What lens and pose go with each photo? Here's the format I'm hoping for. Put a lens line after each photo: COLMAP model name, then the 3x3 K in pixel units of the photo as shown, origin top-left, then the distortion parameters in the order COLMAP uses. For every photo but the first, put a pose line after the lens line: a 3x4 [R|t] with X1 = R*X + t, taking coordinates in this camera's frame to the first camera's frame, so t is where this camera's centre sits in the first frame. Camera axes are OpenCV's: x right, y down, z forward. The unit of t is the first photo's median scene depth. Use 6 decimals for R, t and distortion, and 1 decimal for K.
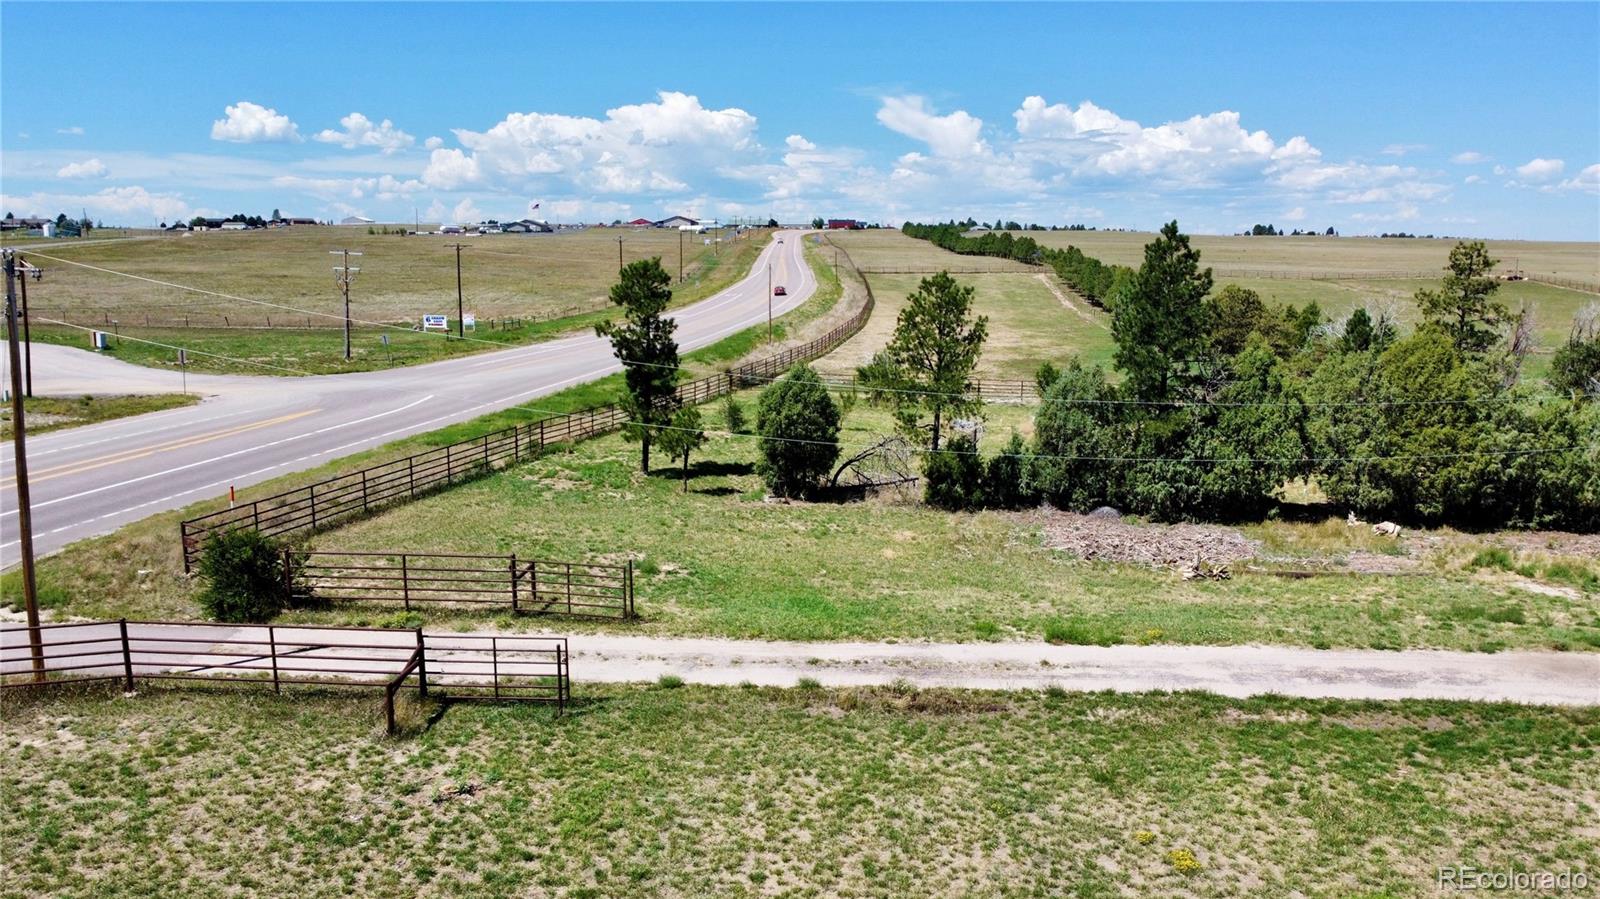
lens RADIAL K [[1211.5, 0, 800.0], [0, 1211.5, 449.5], [0, 0, 1]] dist [0.004328, -0.002133]
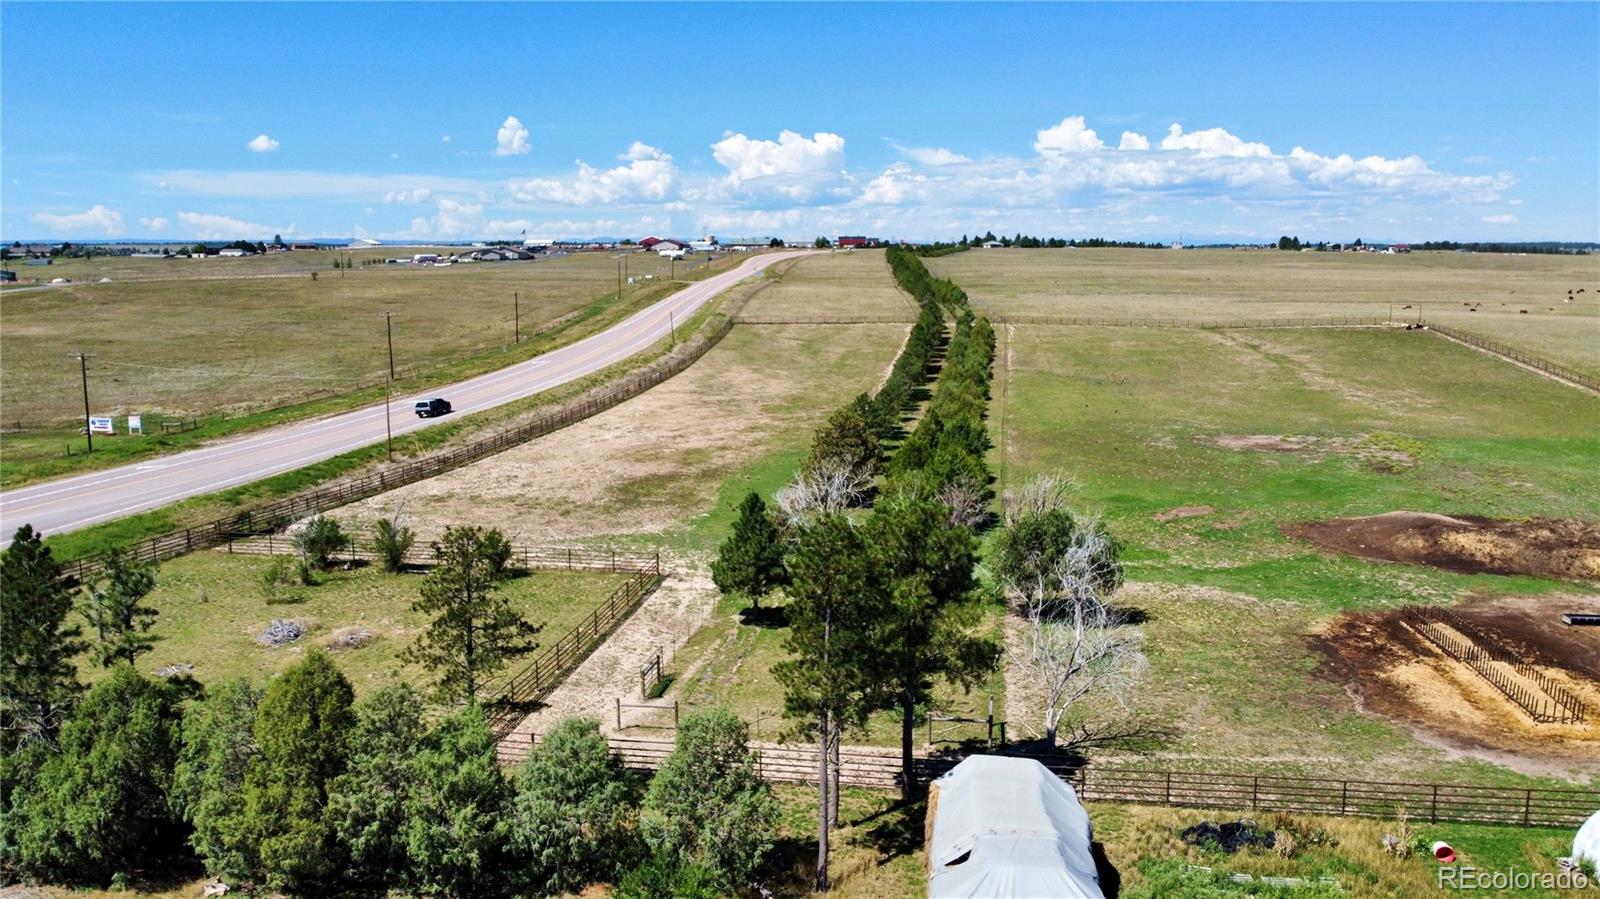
lens RADIAL K [[1211.5, 0, 800.0], [0, 1211.5, 449.5], [0, 0, 1]] dist [0.004328, -0.002133]
pose [[0.998986, -0.000922, -0.045010, 1.093734], [0.000668, 0.999984, -0.005675, -0.290404], [0.045015, 0.005640, 0.998970, 0.213791]]
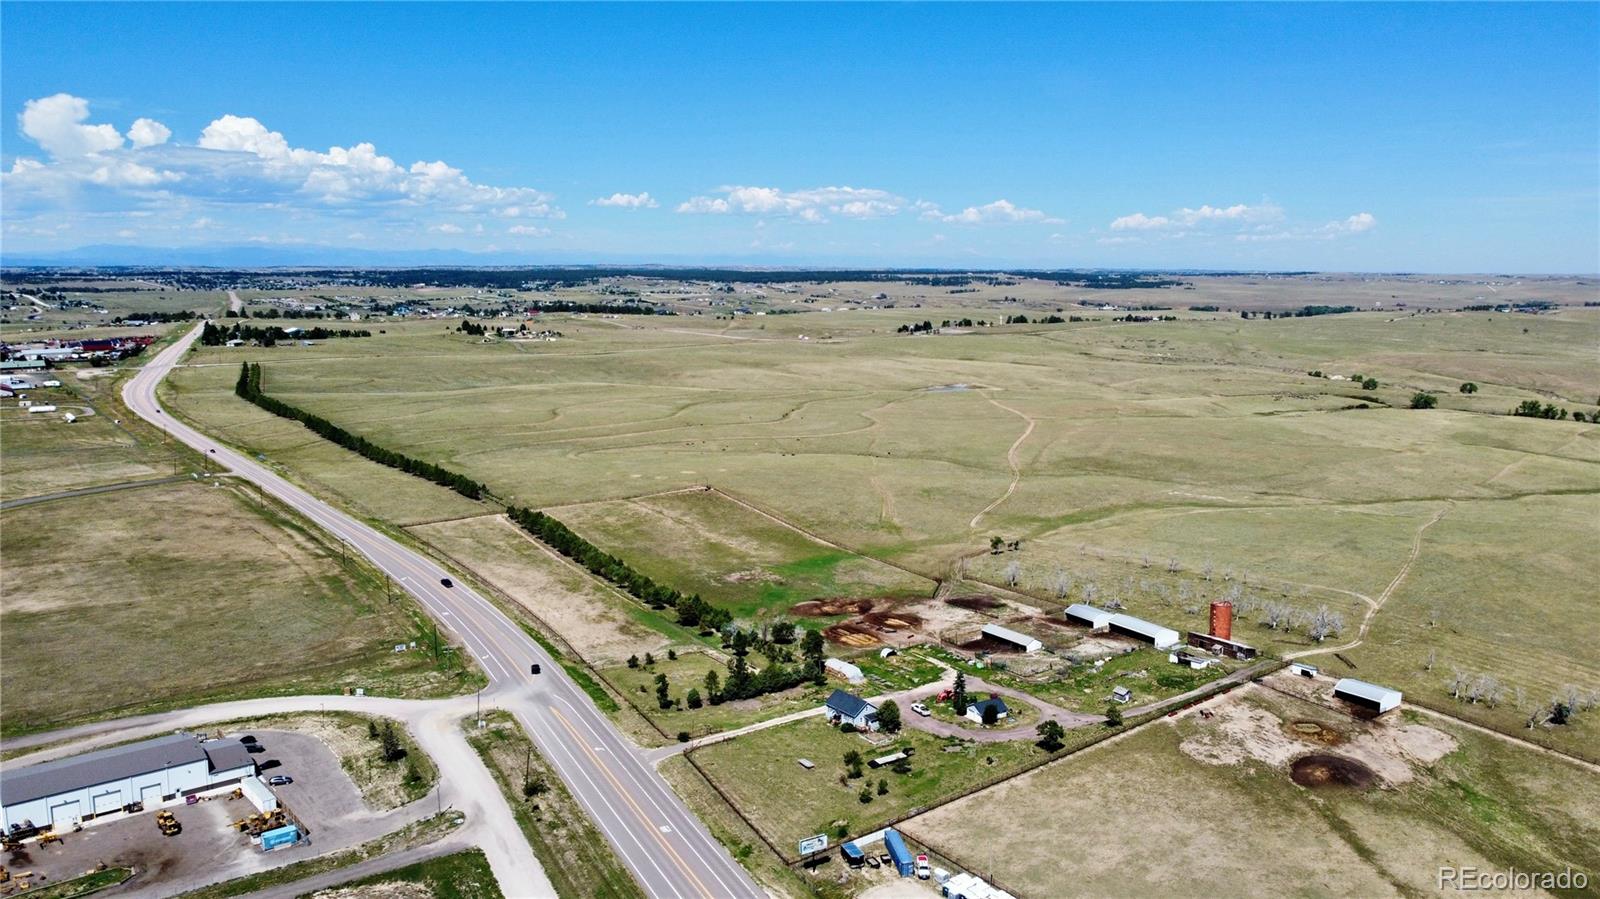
lens RADIAL K [[1211.5, 0, 800.0], [0, 1211.5, 449.5], [0, 0, 1]] dist [0.004328, -0.002133]
pose [[0.779121, -0.102400, 0.618453, -4.292731], [0.108013, 0.993742, 0.028464, -1.825776], [-0.617498, 0.044624, 0.785306, -5.605125]]
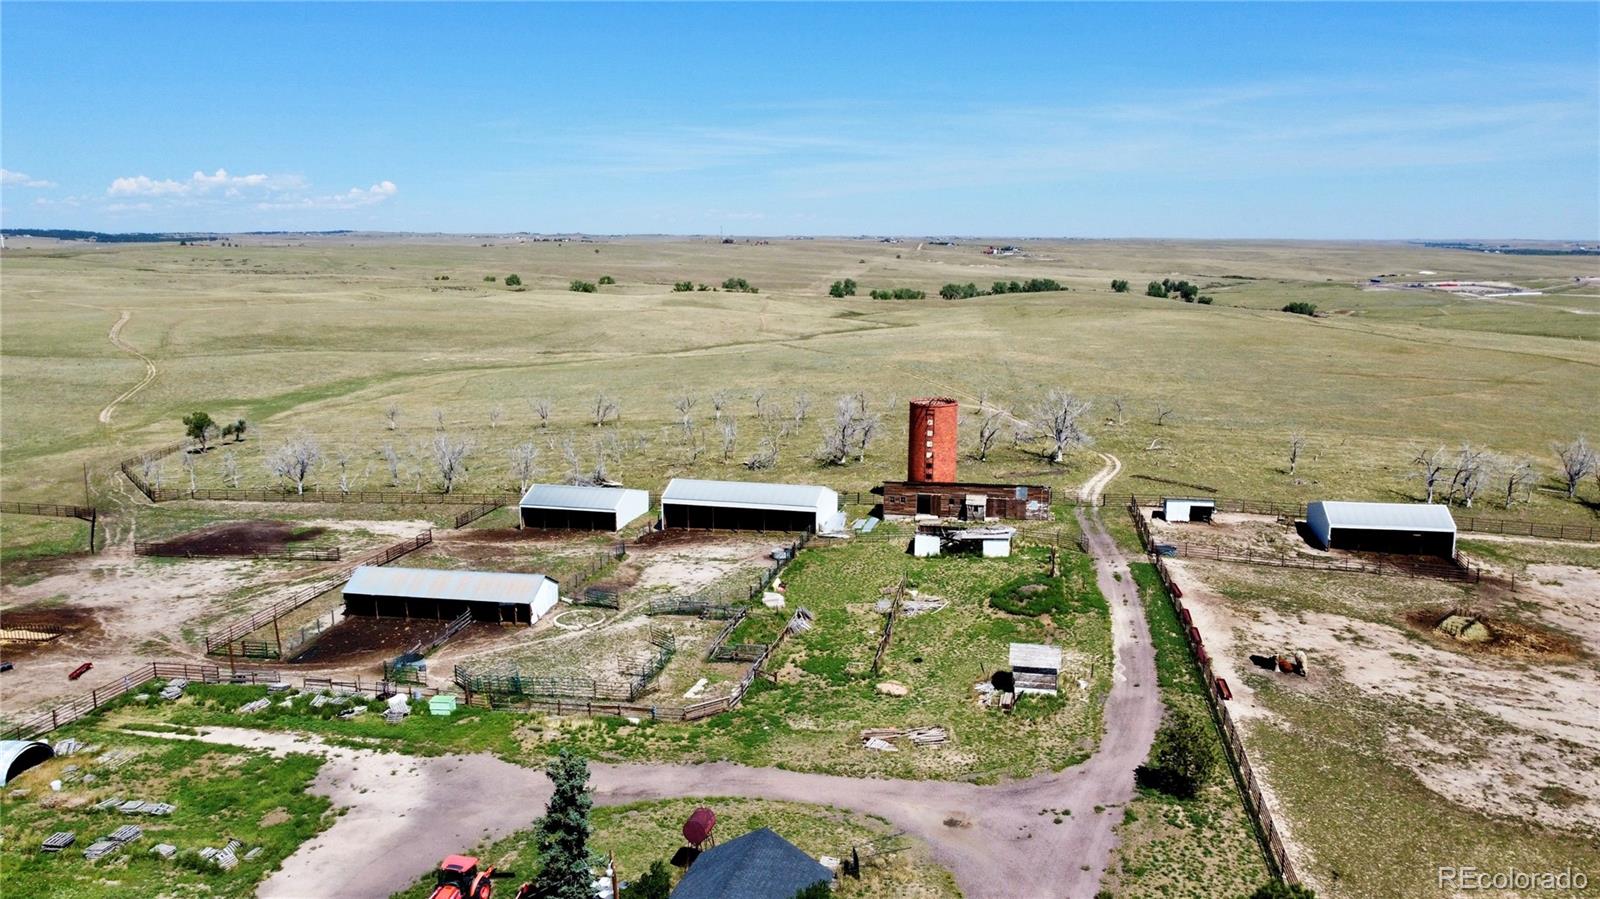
lens RADIAL K [[1211.5, 0, 800.0], [0, 1211.5, 449.5], [0, 0, 1]] dist [0.004328, -0.002133]
pose [[0.139650, -0.184602, 0.972841, -0.014277], [0.169737, 0.972389, 0.160151, -0.591355], [-0.975545, 0.142762, 0.167128, -0.499391]]
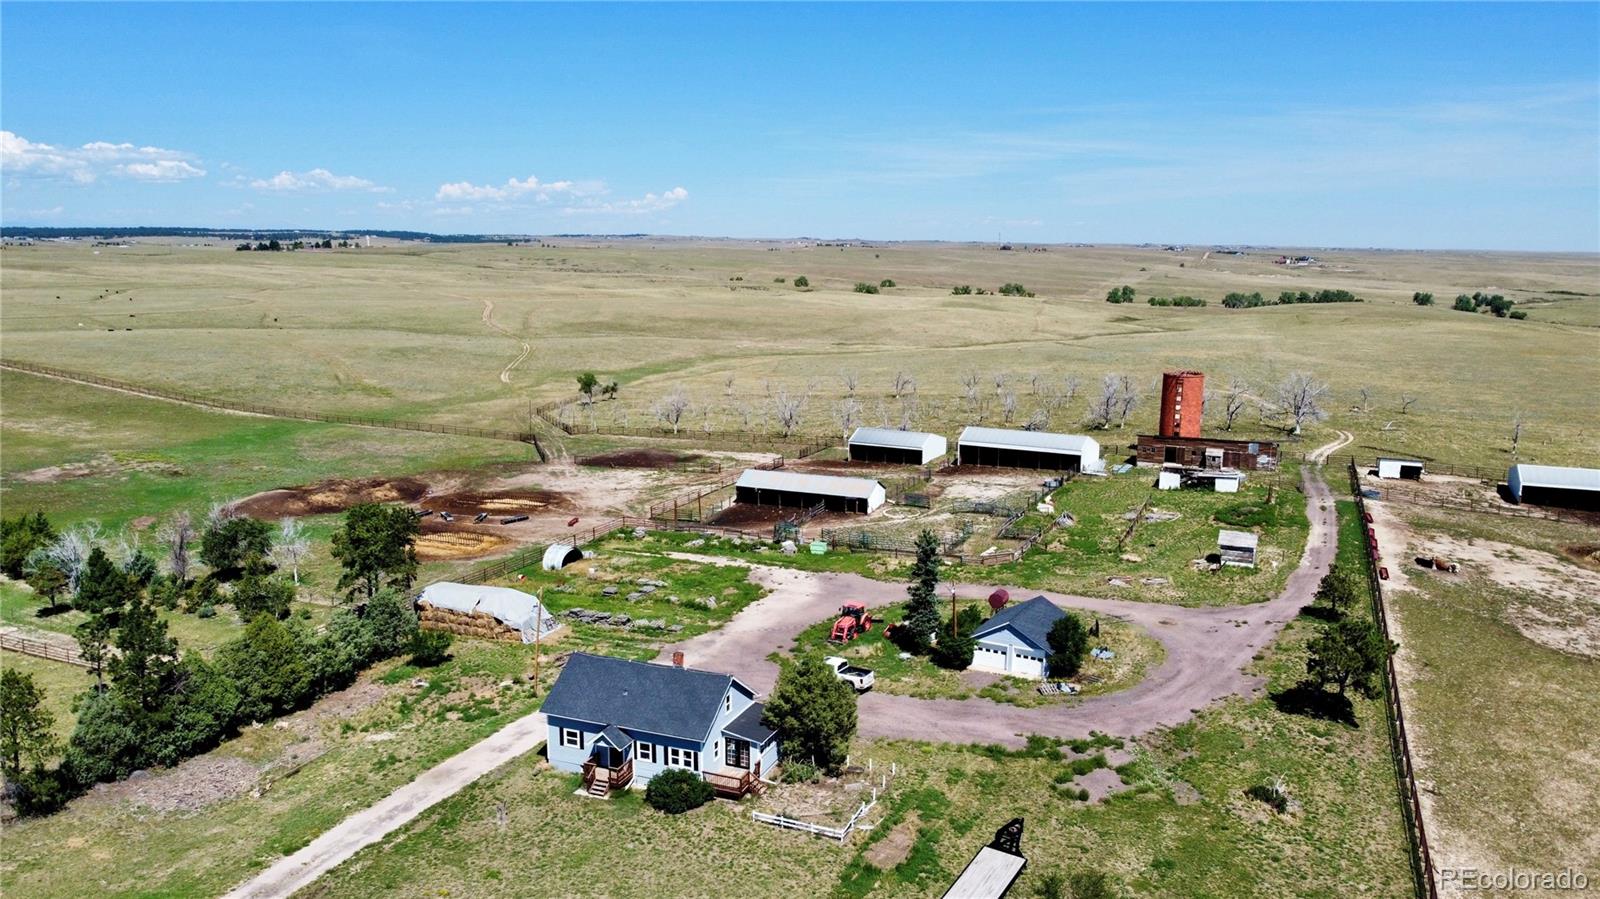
lens RADIAL K [[1211.3, 0, 798.1], [0, 1211.3, 445.0], [0, 0, 1]] dist [0.008413, -0.007850]
pose [[0.356738, -0.164522, 0.919603, -1.108486], [0.152997, 0.981369, 0.116221, -0.559932], [-0.921591, 0.099236, 0.375263, -0.650665]]
